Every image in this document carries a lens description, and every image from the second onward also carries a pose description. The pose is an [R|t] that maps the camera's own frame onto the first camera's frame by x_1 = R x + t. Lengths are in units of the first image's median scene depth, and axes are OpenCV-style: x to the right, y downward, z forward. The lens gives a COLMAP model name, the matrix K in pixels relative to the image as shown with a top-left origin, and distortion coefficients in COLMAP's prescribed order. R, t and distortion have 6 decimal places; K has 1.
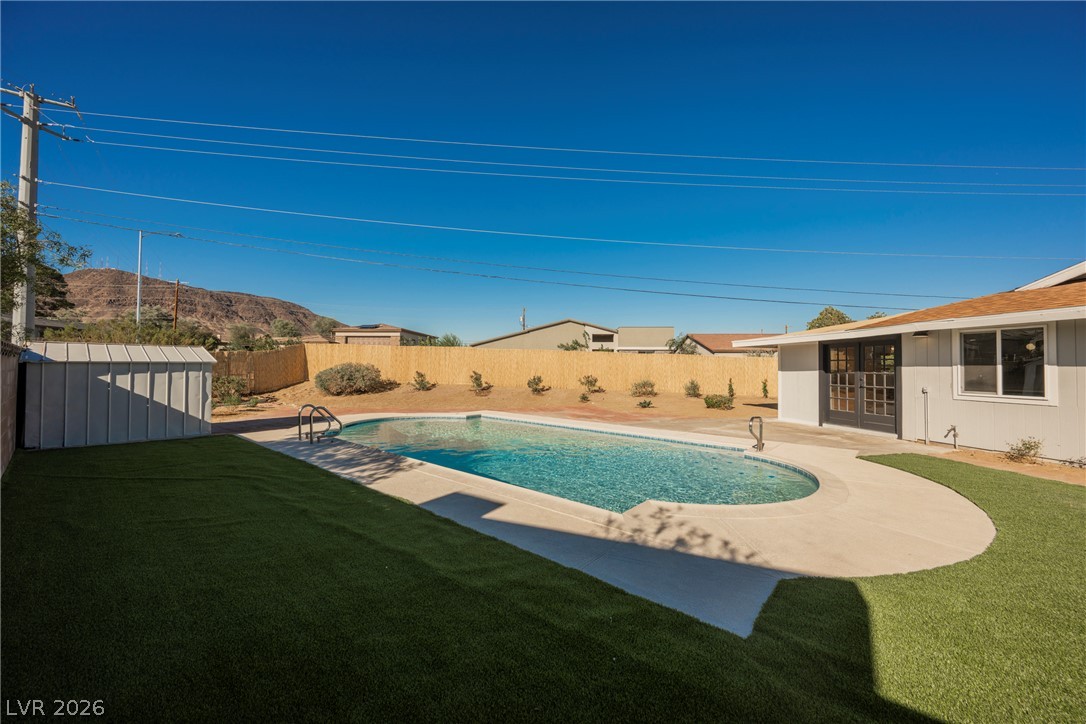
lens RADIAL K [[422.9, 0, 543.2], [0, 422.9, 361.3], [0, 0, 1]] dist [0.000198, 0.000822]
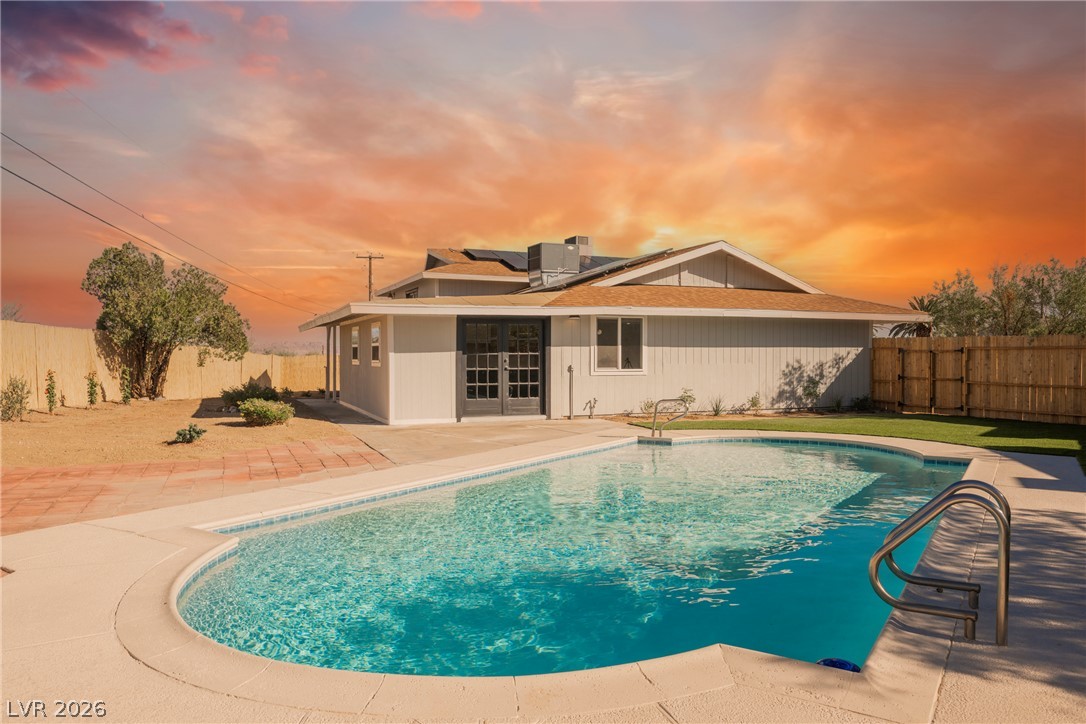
lens RADIAL K [[763.1, 0, 543.7], [0, 763.1, 363.8], [0, 0, 1]] dist [-0.013073, 0.000381]
pose [[-0.118729, -0.019233, 0.992740, -1.057178], [-0.013183, 0.999755, 0.017792, 0.023448], [-0.992839, -0.010974, -0.118954, 1.381425]]
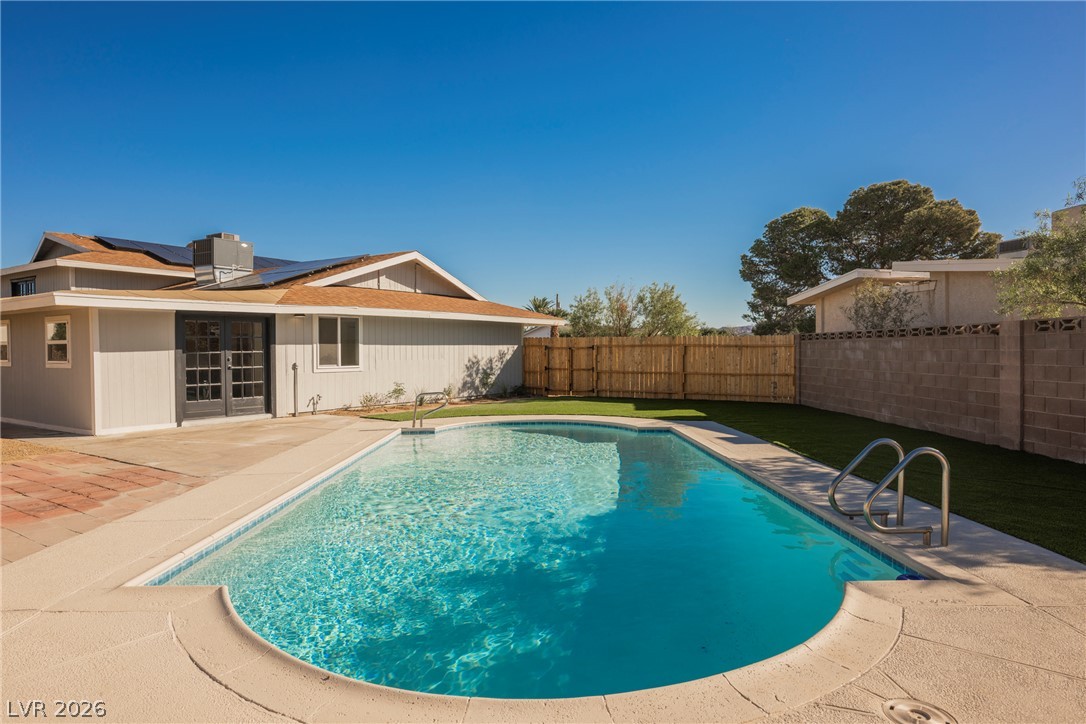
lens RADIAL K [[664.5, 0, 544.1], [0, 664.5, 359.5], [0, 0, 1]] dist [-0.003257, -0.000605]
pose [[-0.656240, -0.015479, 0.754394, -0.839024], [-0.009220, 0.999879, 0.012496, 0.024413], [-0.754496, 0.001244, -0.656303, 1.738951]]
